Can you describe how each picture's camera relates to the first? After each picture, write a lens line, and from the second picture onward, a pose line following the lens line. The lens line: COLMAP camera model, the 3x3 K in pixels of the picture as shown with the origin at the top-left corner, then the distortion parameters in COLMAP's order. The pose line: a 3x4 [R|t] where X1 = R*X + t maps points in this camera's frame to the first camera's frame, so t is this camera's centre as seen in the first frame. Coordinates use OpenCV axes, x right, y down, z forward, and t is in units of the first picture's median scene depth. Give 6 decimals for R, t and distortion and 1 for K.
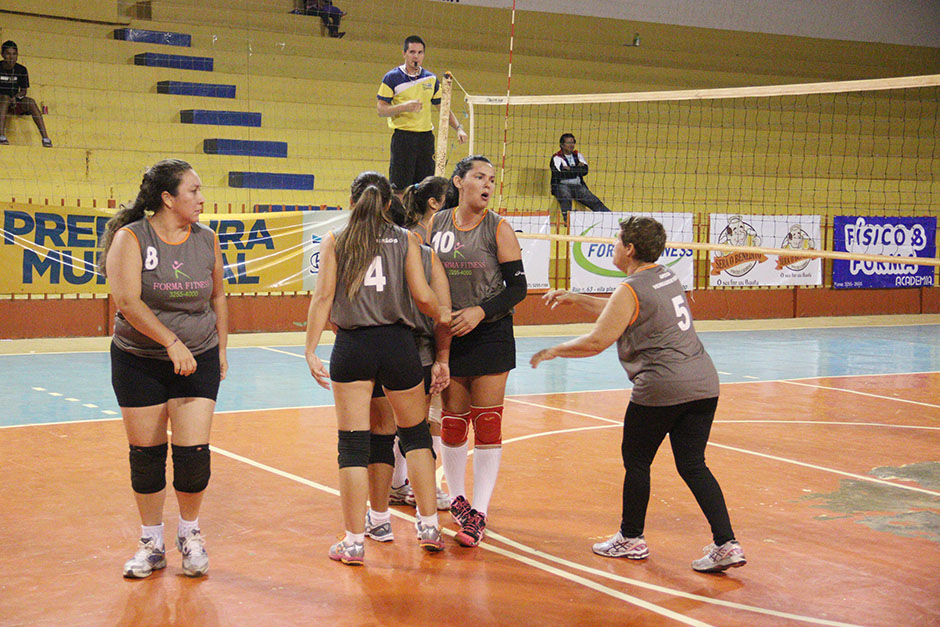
lens RADIAL K [[1619.5, 0, 455.2], [0, 1619.5, 294.9], [0, 0, 1]] dist [0.283017, 0.000000]
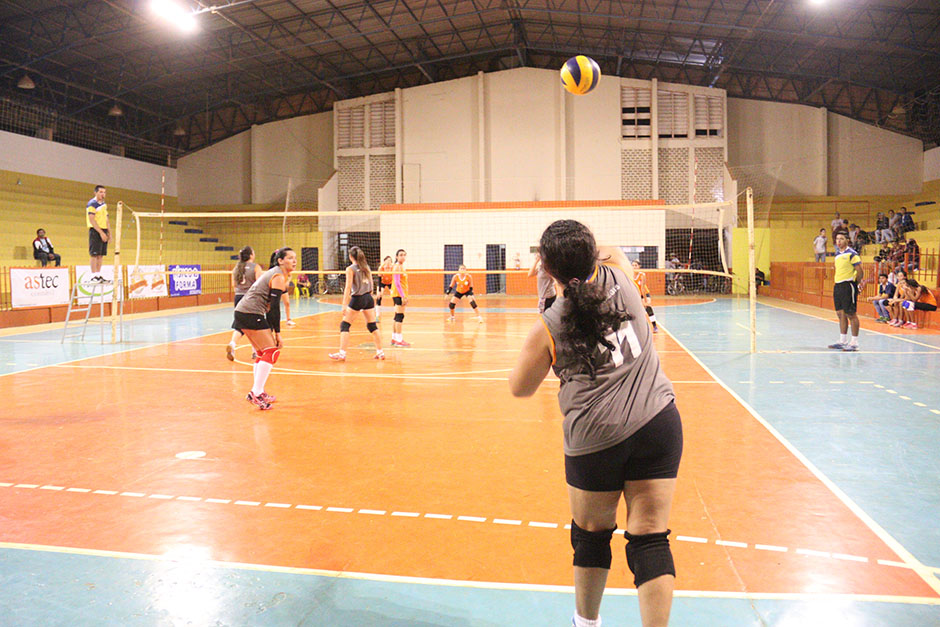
lens RADIAL K [[799.7, 0, 463.8], [0, 799.7, 315.3], [0, 0, 1]] dist [-0.117174, 0.088005]
pose [[0.688042, -0.077635, 0.721506, -0.356529], [0.067371, 0.996801, 0.043011, 0.002449], [-0.722537, 0.019015, 0.691071, -0.056949]]
